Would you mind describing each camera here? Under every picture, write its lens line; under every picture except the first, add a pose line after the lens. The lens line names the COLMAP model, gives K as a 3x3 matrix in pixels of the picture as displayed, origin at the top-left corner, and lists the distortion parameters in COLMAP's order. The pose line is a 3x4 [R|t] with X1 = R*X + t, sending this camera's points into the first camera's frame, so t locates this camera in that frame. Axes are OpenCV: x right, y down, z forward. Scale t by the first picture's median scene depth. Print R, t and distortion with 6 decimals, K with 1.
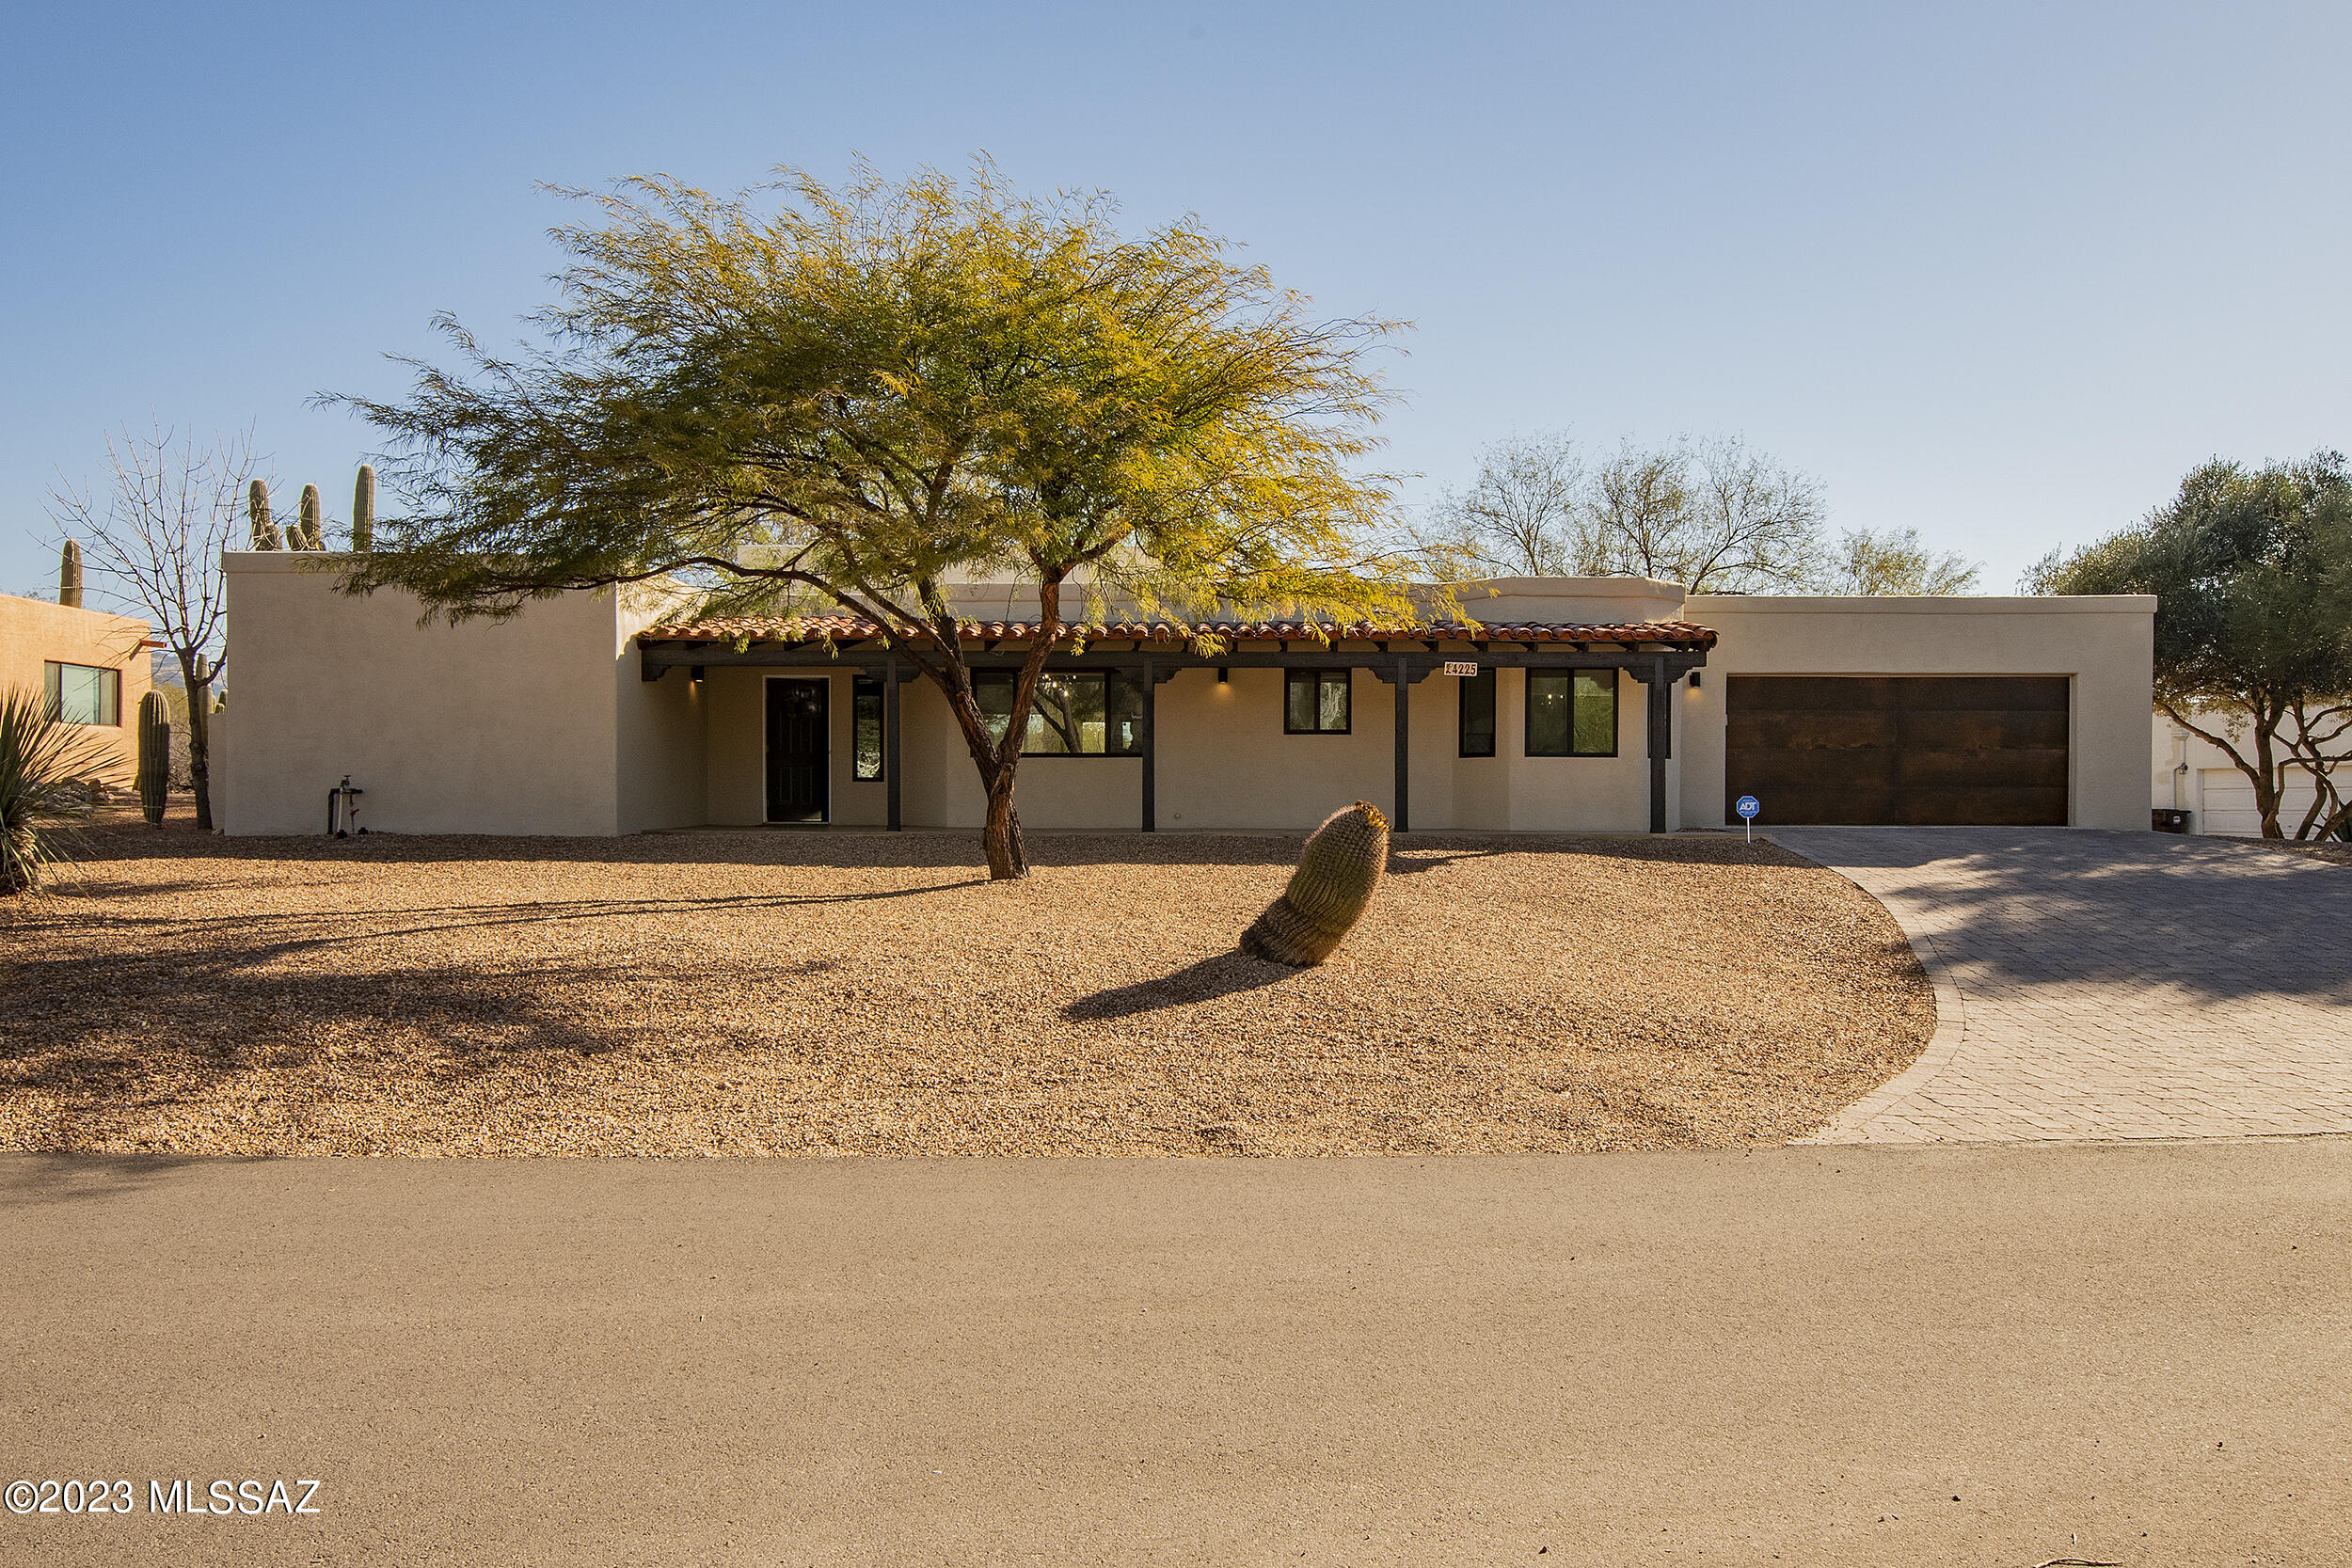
lens RADIAL K [[1658.0, 0, 1176.0], [0, 1658.0, 784.0], [0, 0, 1]] dist [0.004074, 0.000932]
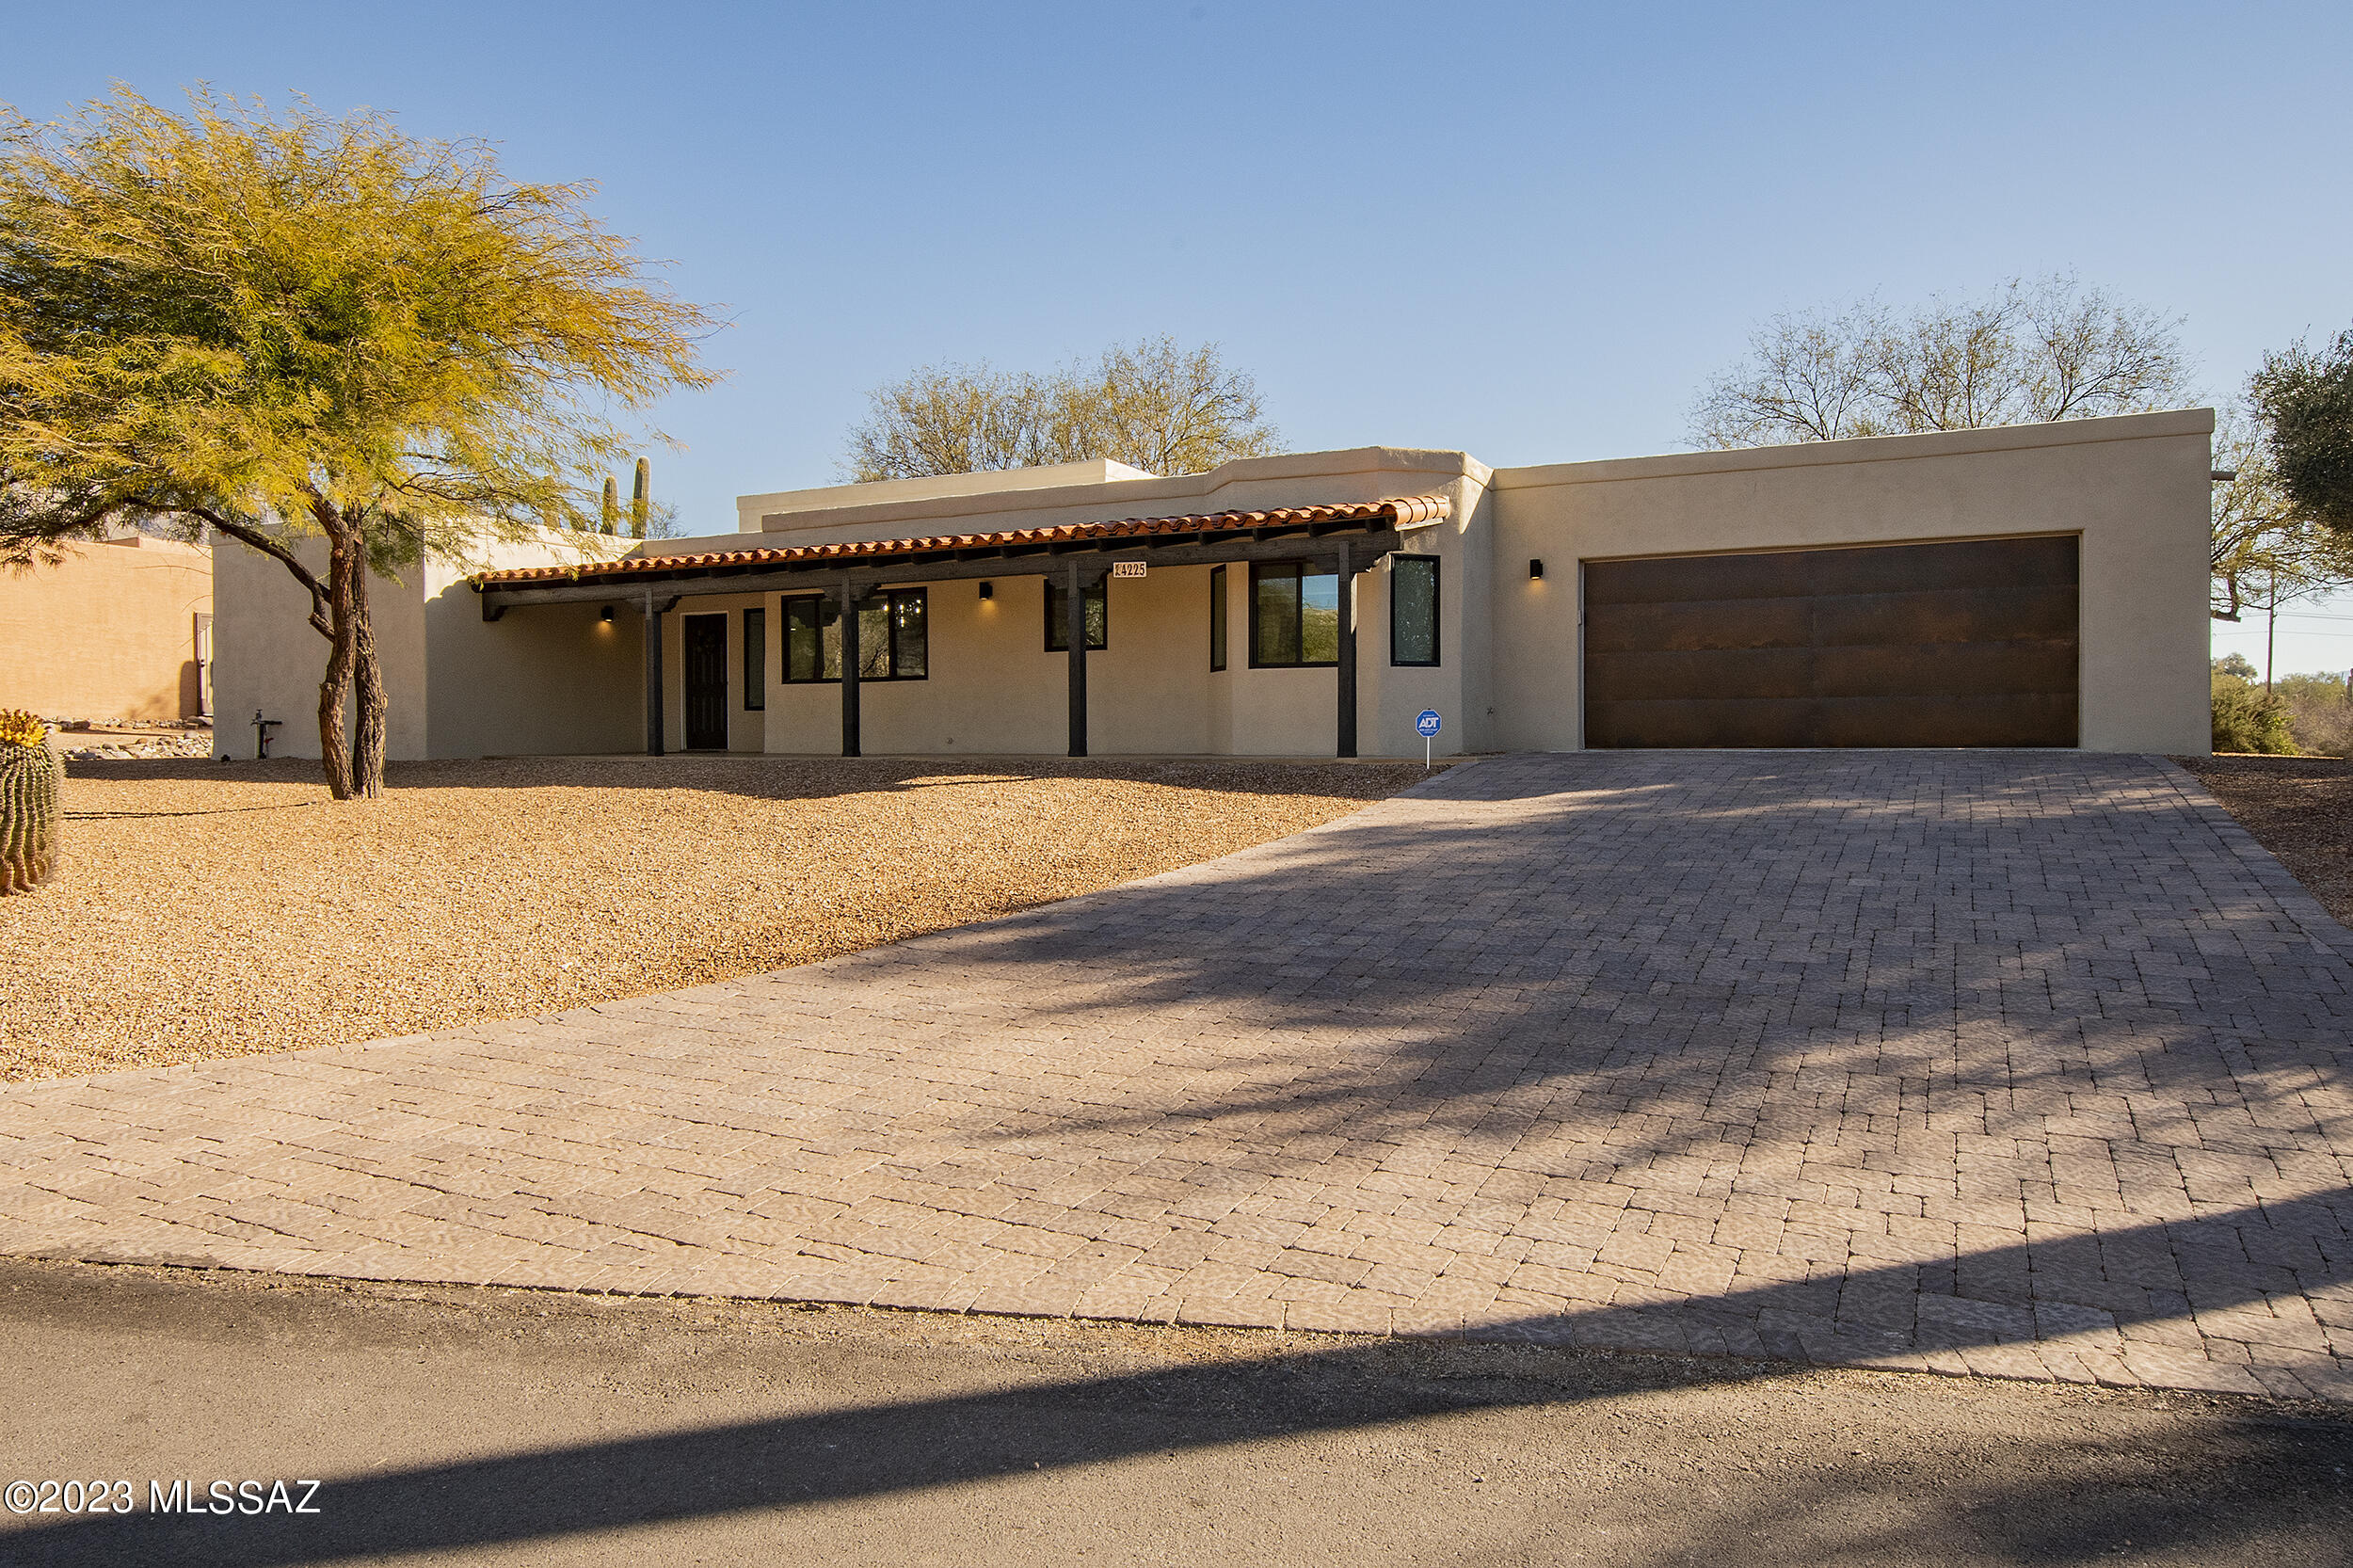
lens RADIAL K [[1535.4, 0, 1184.0], [0, 1535.4, 744.9], [0, 0, 1]] dist [0.001608, 0.000587]
pose [[0.901847, -0.005891, -0.432016, 0.485940], [0.010885, 0.999899, 0.009088, 0.014054], [0.431919, -0.012899, 0.901820, 0.256010]]
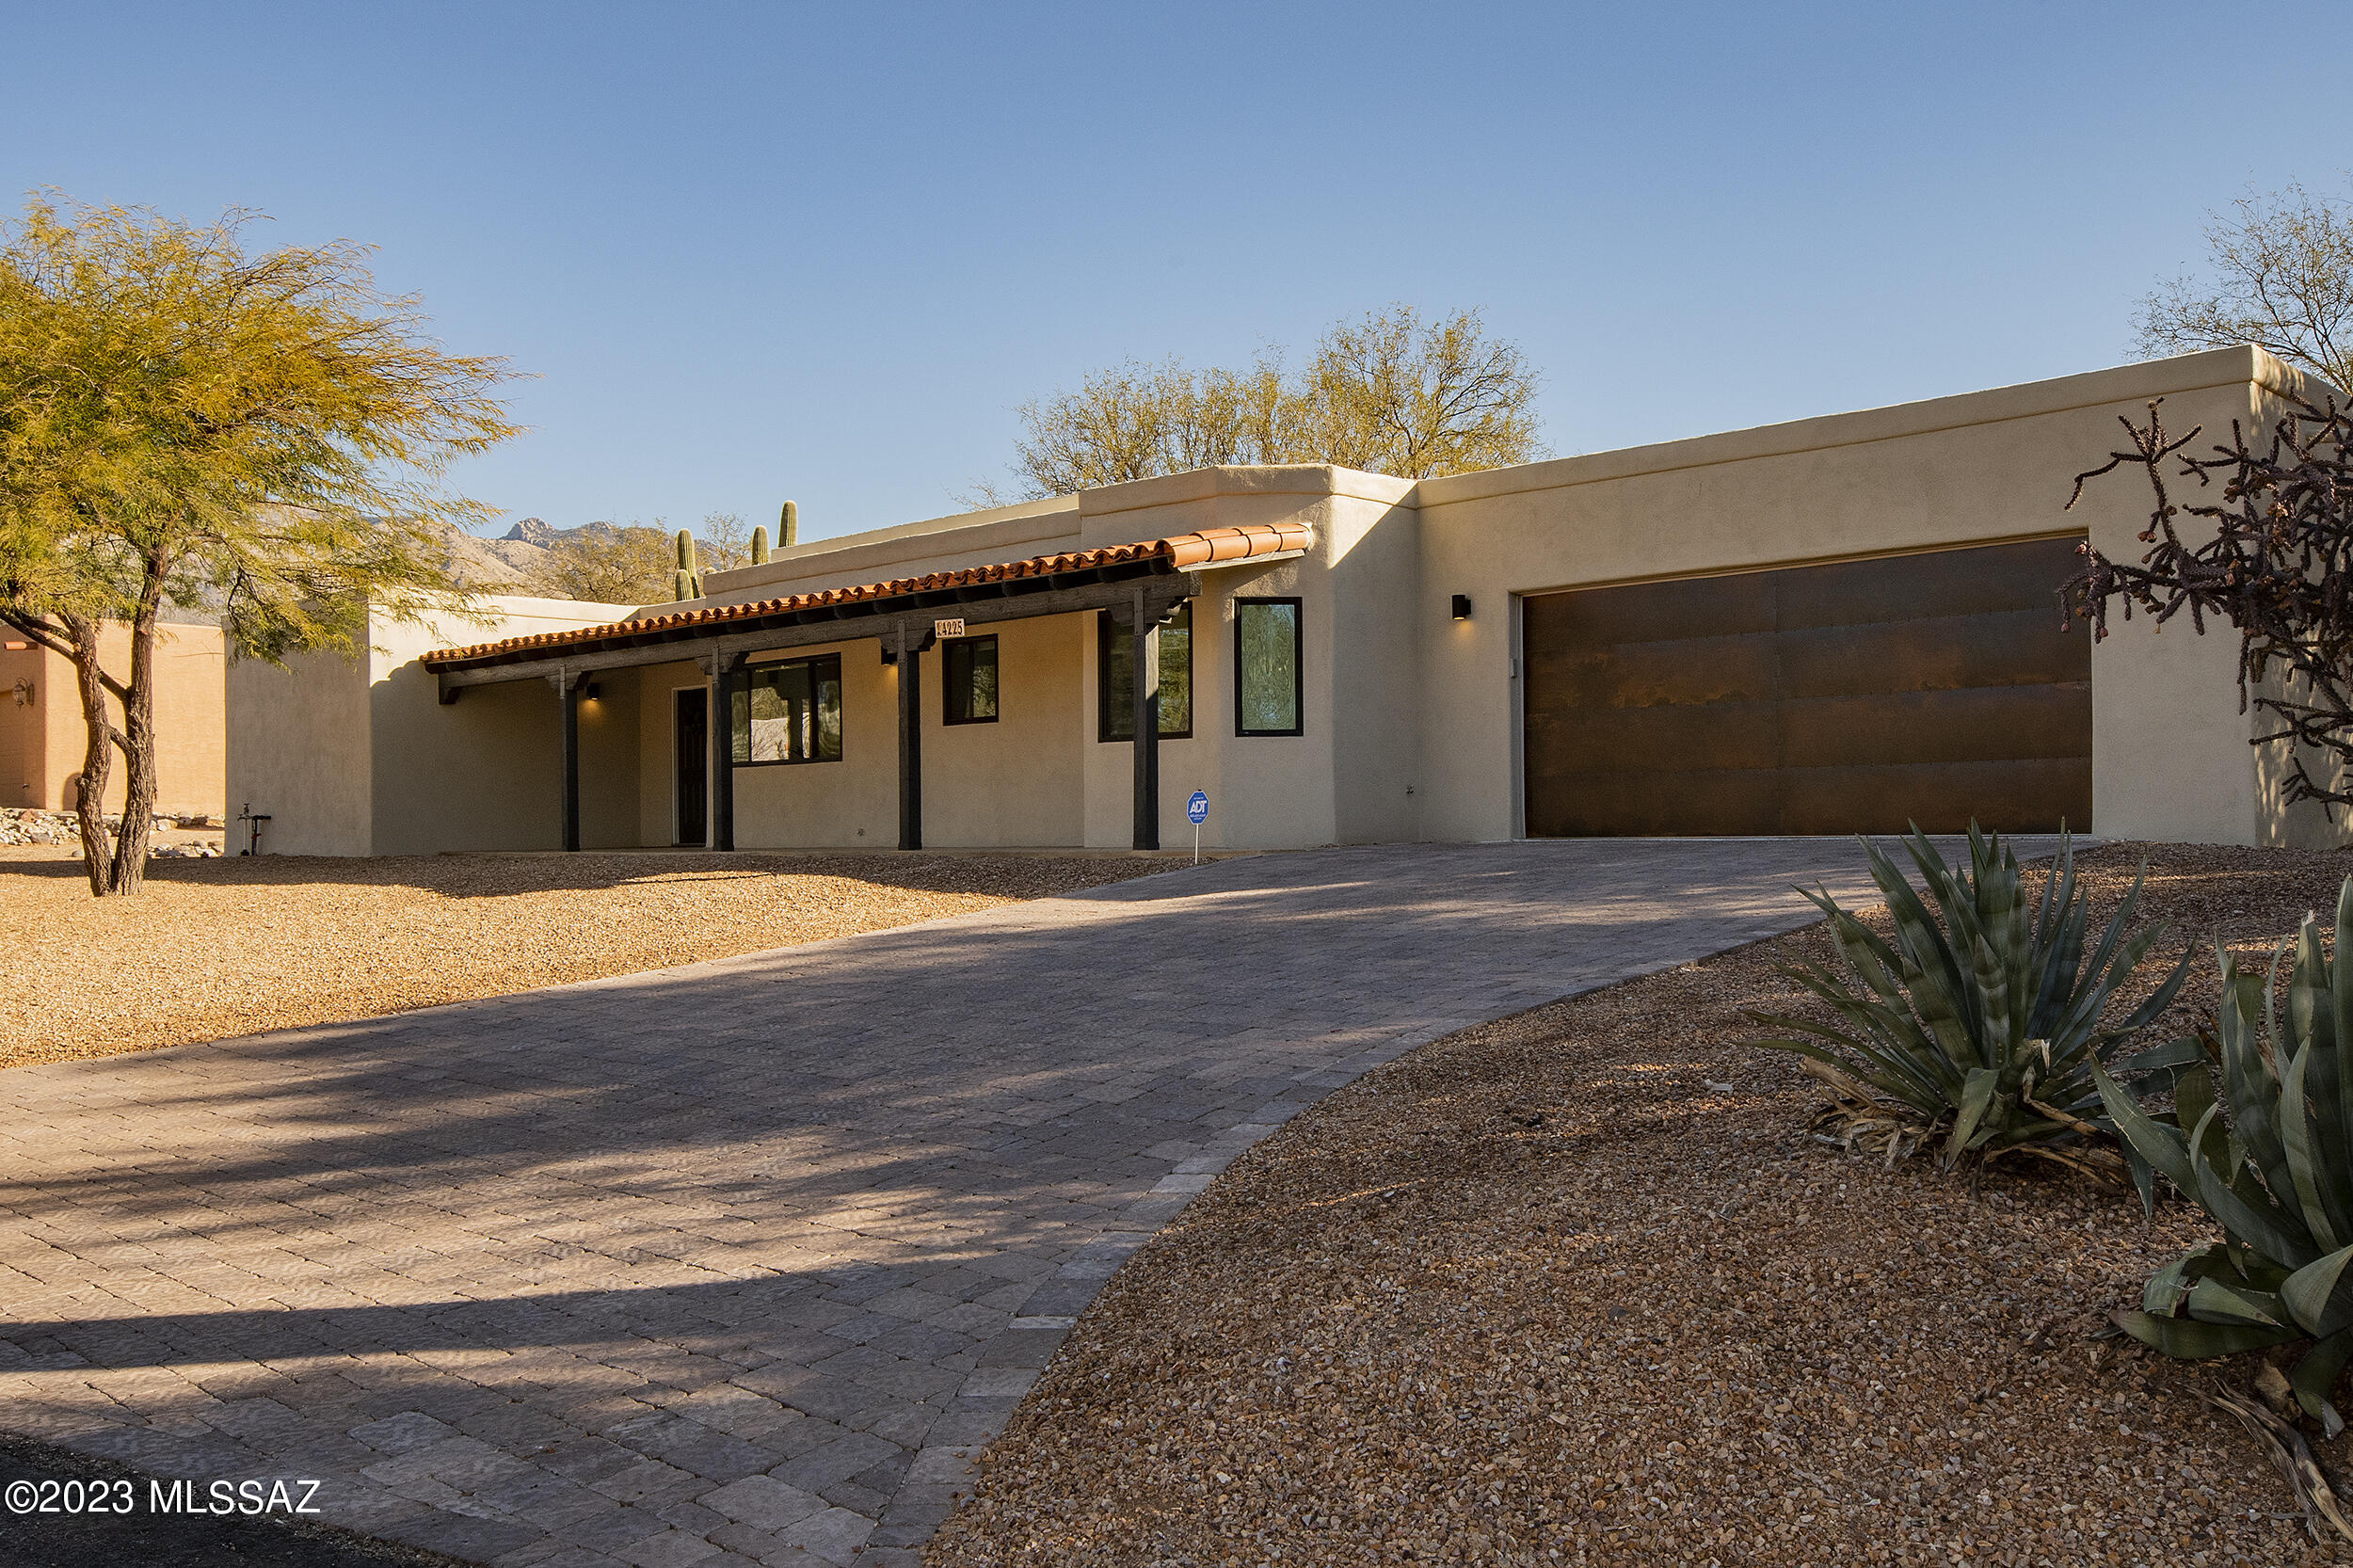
lens RADIAL K [[2052.3, 0, 1173.3], [0, 2052.3, 843.1], [0, 0, 1]] dist [-0.005292, 0.002396]
pose [[0.726829, -0.008182, -0.686770, 0.774503], [0.019088, 0.999783, 0.008290, 0.018066], [0.686553, -0.019134, 0.726828, 0.364282]]
